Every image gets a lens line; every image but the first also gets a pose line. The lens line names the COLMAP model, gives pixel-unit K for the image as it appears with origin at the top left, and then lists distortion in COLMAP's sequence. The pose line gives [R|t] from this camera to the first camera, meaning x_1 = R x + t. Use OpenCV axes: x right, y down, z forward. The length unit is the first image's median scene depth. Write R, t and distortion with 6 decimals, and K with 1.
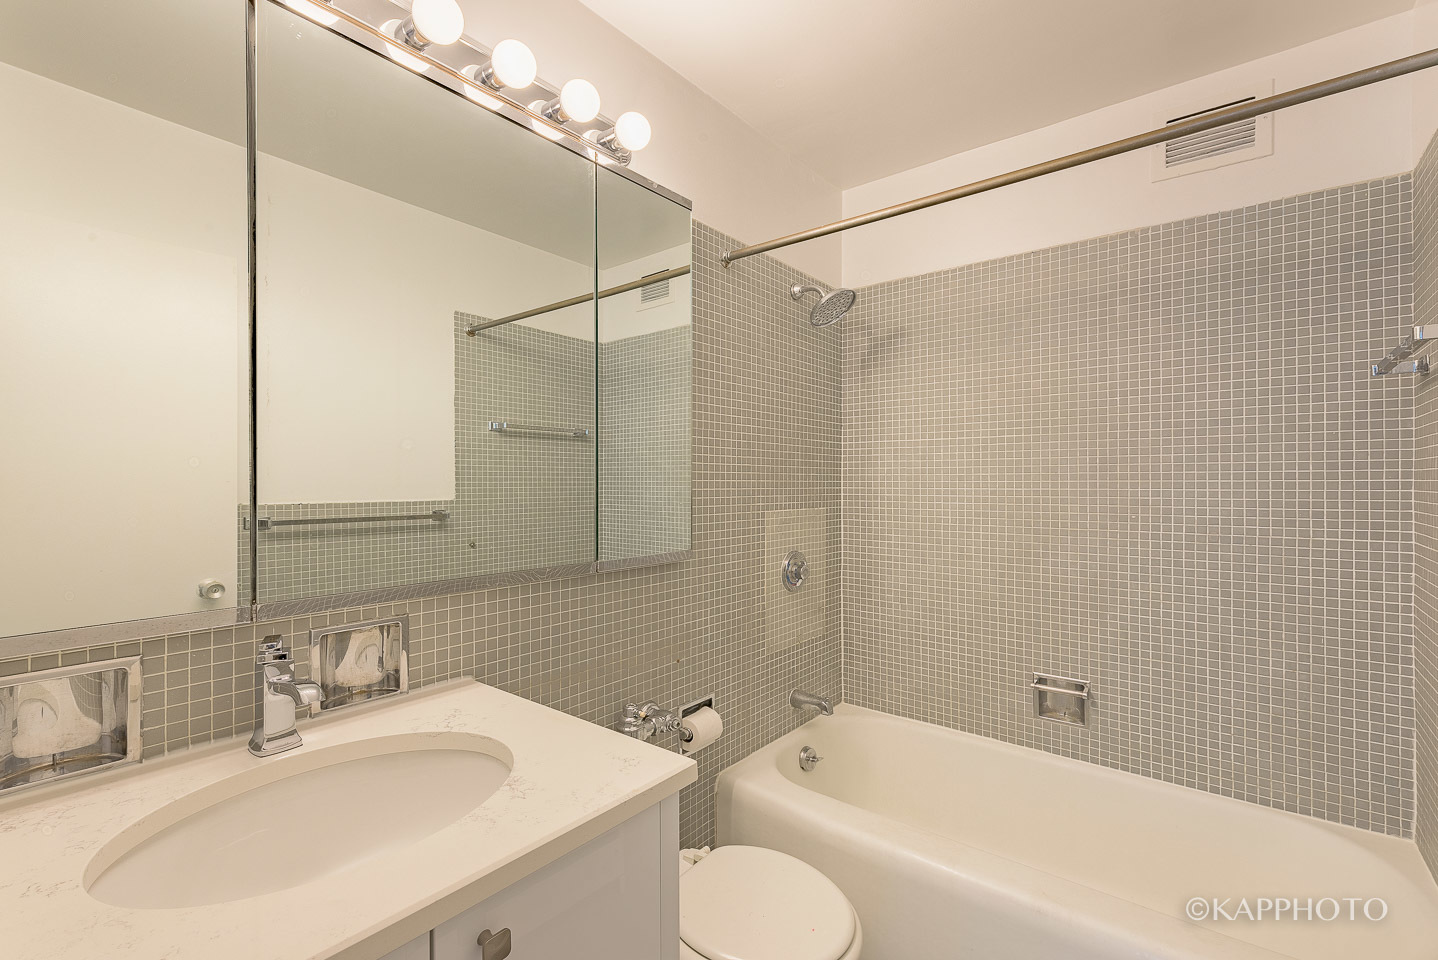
lens RADIAL K [[642.4, 0, 719.0], [0, 642.4, 480.0], [0, 0, 1]] dist [0.016345, -0.004025]
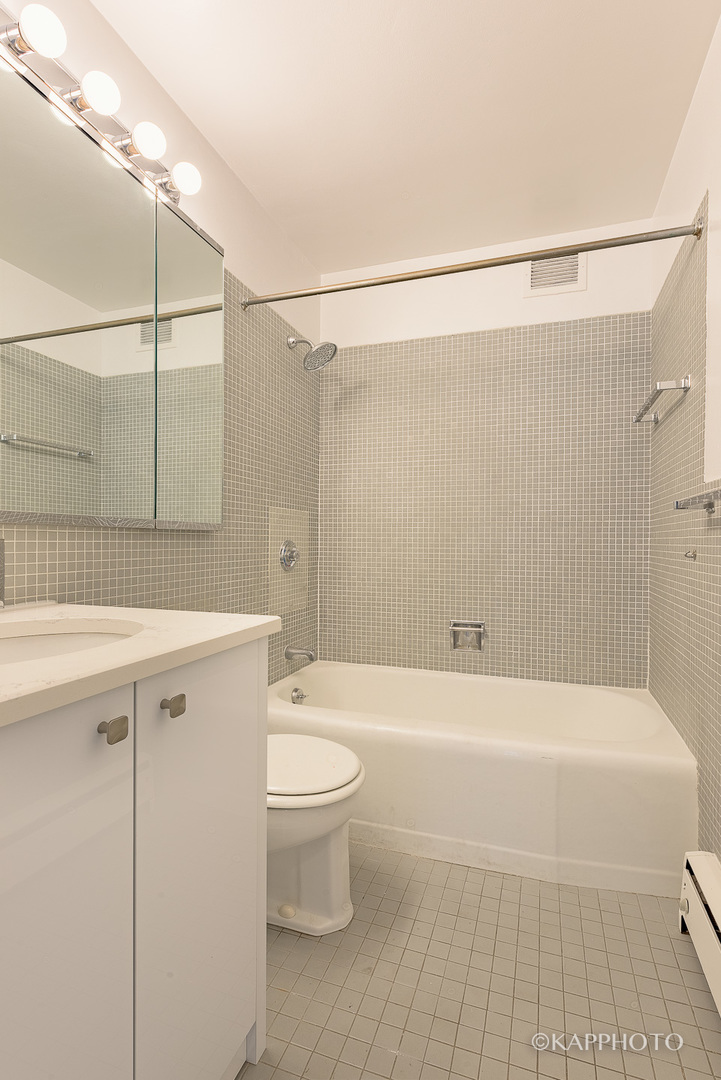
lens RADIAL K [[527.2, 0, 360.5], [0, 527.2, 540.0], [0, 0, 1]] dist [0.017183, -0.000997]
pose [[0.941409, 0.008378, 0.337163, -0.110367], [-0.009304, 0.999956, 0.001130, 0.110608], [-0.337139, -0.004201, 0.941446, -0.063085]]
